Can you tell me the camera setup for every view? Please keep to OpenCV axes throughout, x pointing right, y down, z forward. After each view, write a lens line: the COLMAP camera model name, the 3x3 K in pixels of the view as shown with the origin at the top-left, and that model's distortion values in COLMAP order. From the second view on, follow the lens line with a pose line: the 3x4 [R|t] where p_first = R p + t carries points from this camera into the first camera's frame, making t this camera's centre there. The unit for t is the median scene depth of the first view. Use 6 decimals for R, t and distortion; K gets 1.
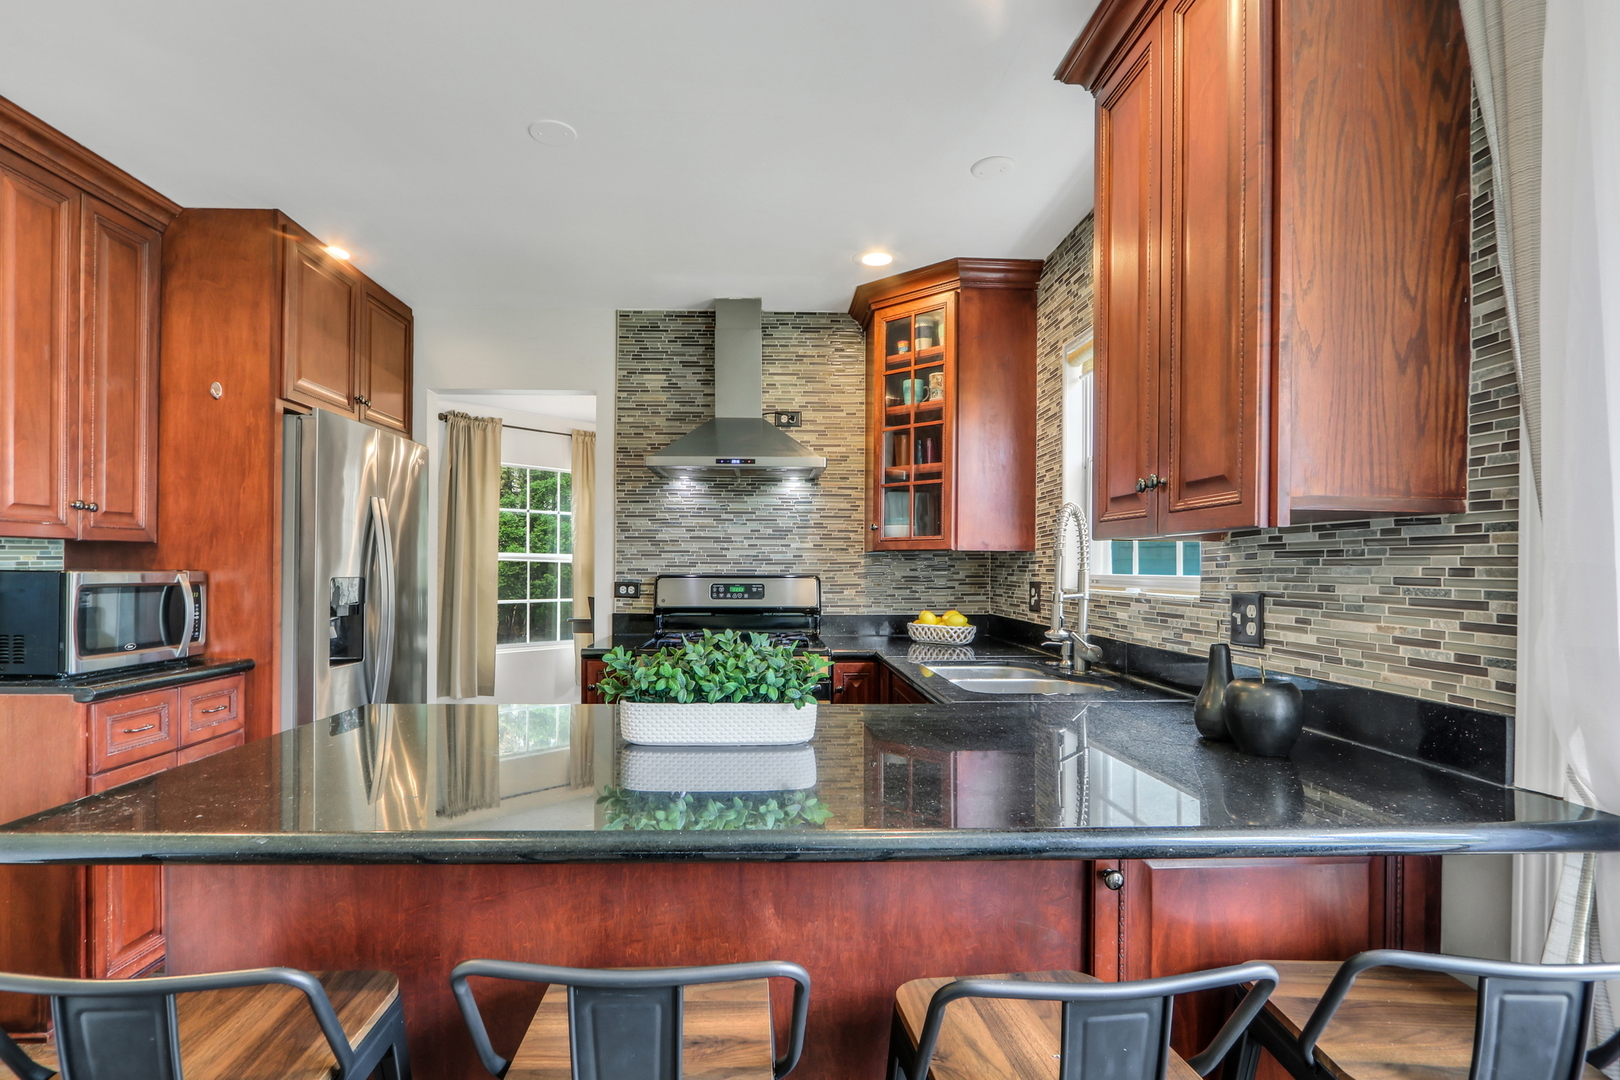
lens RADIAL K [[783.0, 0, 800.5], [0, 783.0, 566.7], [0, 0, 1]] dist [-0.019040, 0.003793]
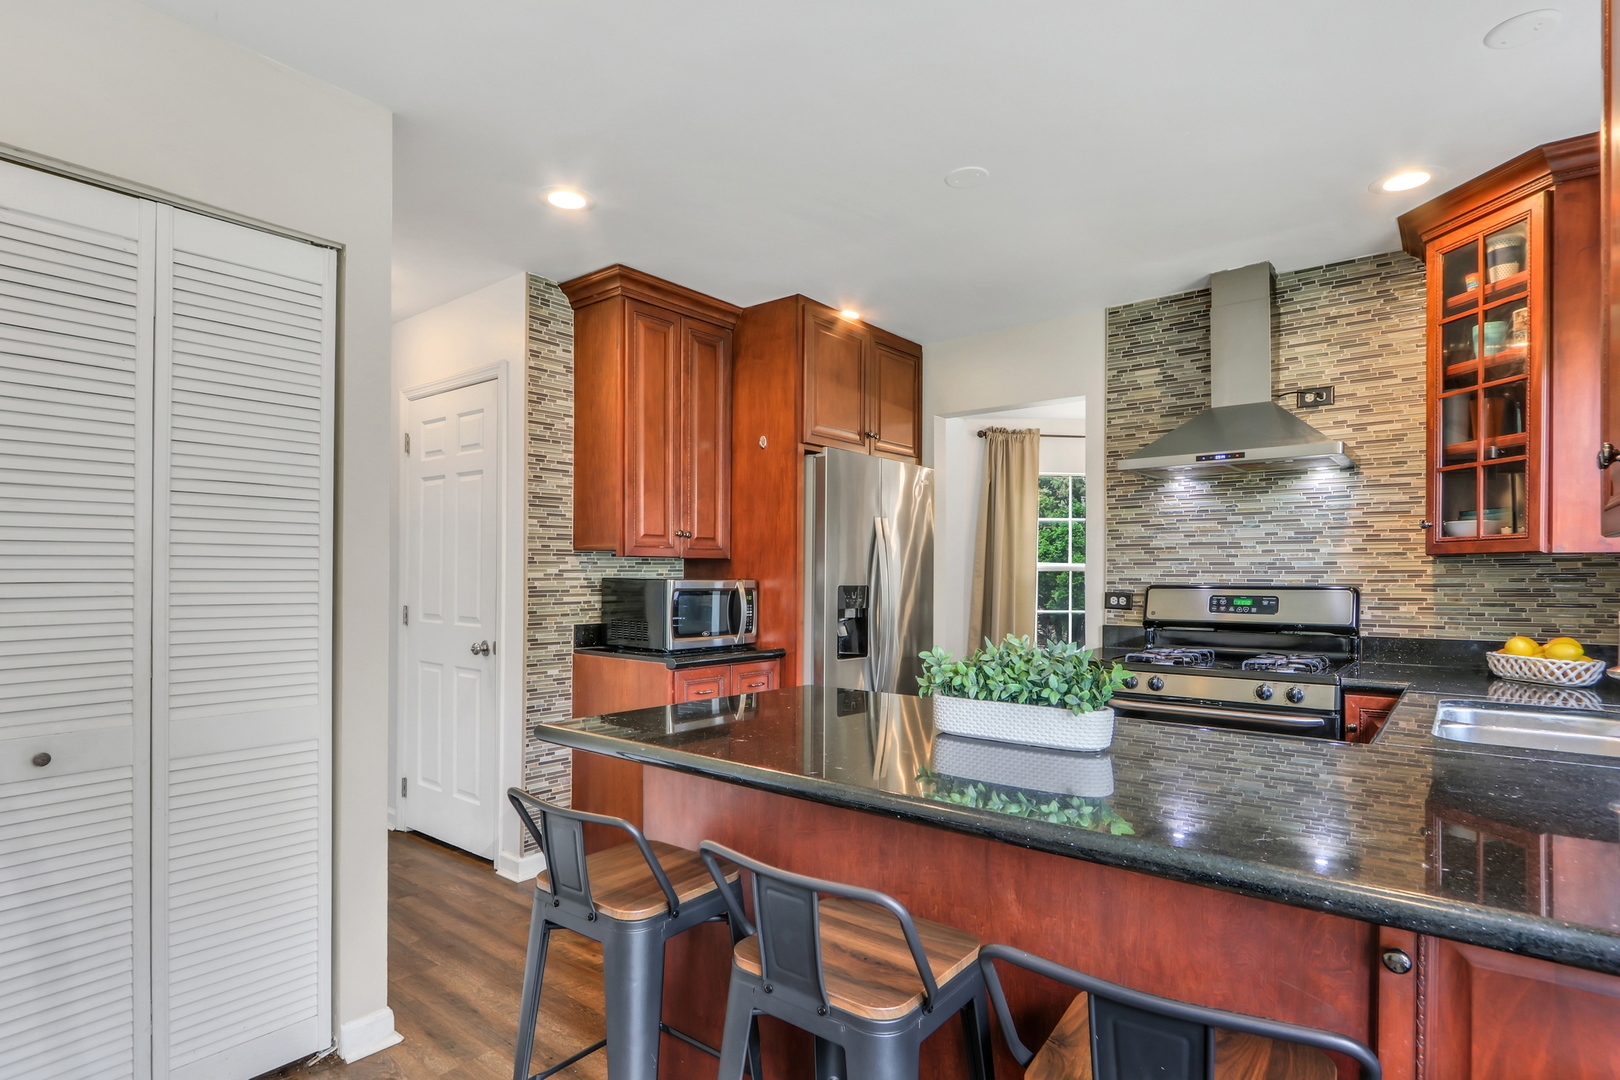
lens RADIAL K [[844.7, 0, 803.9], [0, 844.7, 571.3], [0, 0, 1]] dist [-0.016335, 0.002992]
pose [[0.752173, -0.005250, -0.658945, 0.211845], [0.000546, 0.999973, -0.007344, 0.001515], [0.658966, 0.005164, 0.752155, -0.024888]]
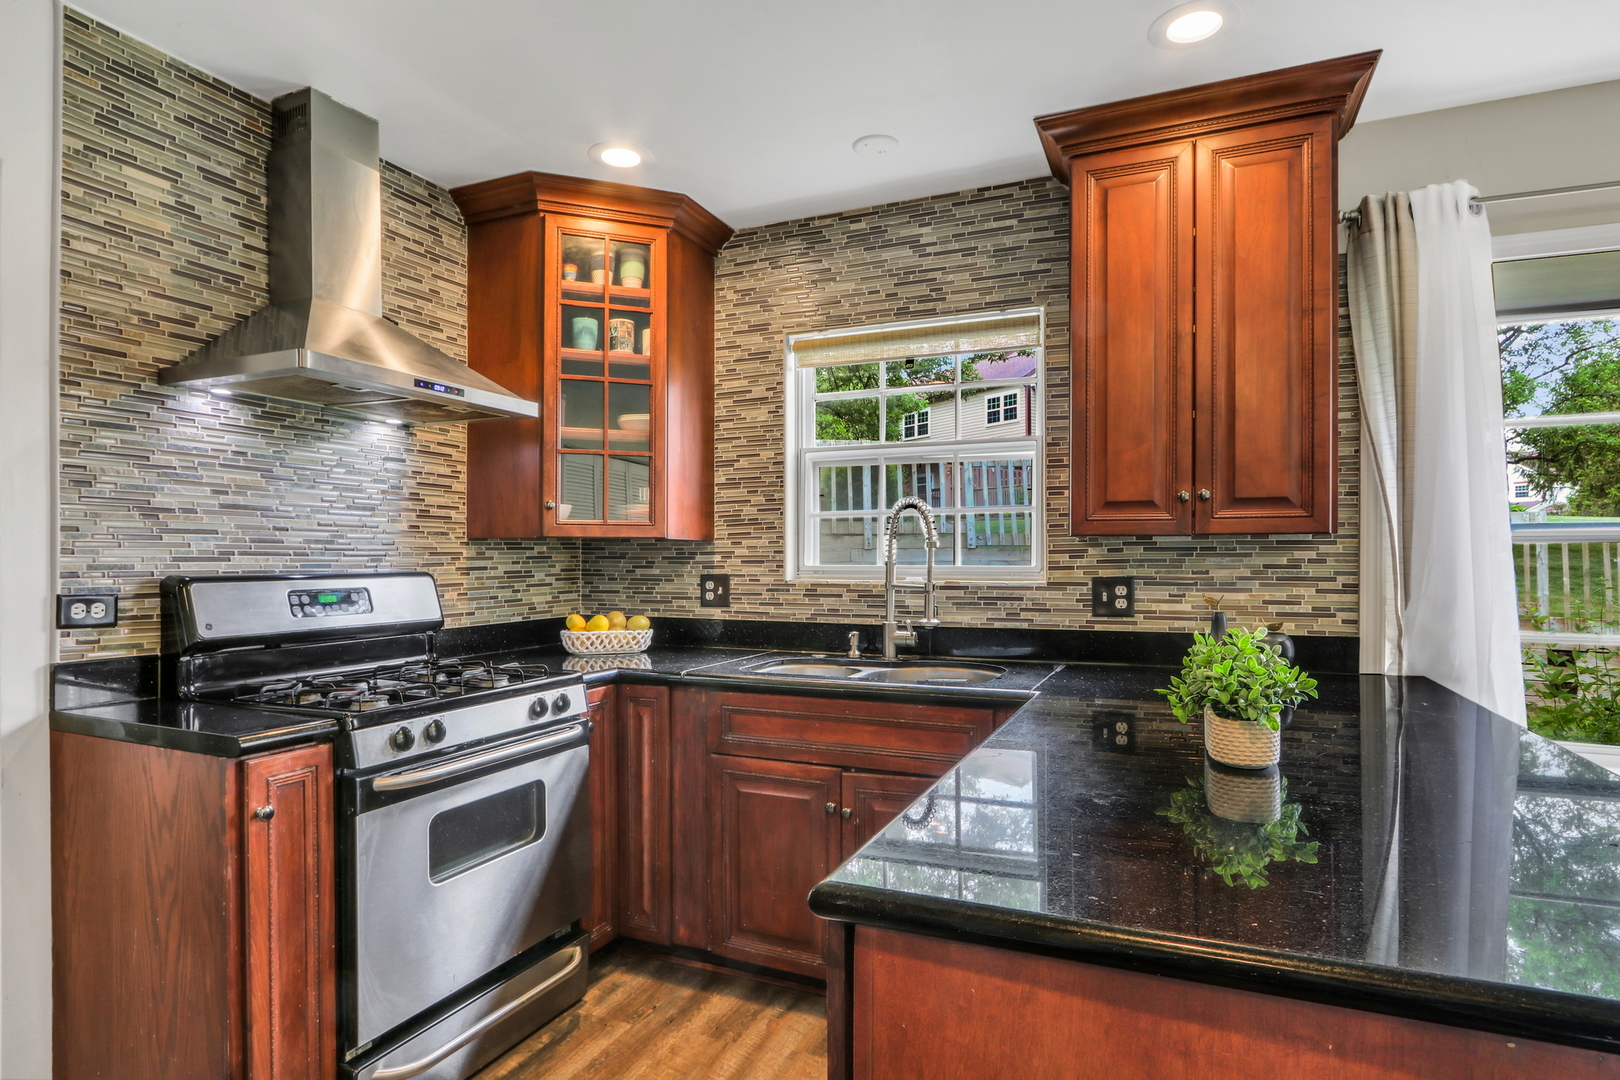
lens RADIAL K [[844.7, 0, 821.9], [0, 844.7, 557.3], [0, 0, 1]] dist [-0.016335, 0.002992]
pose [[0.455598, -0.004094, 0.890176, -0.599259], [0.001879, 0.999992, 0.003637, -0.004527], [-0.890183, 0.000015, 0.455602, 0.488888]]
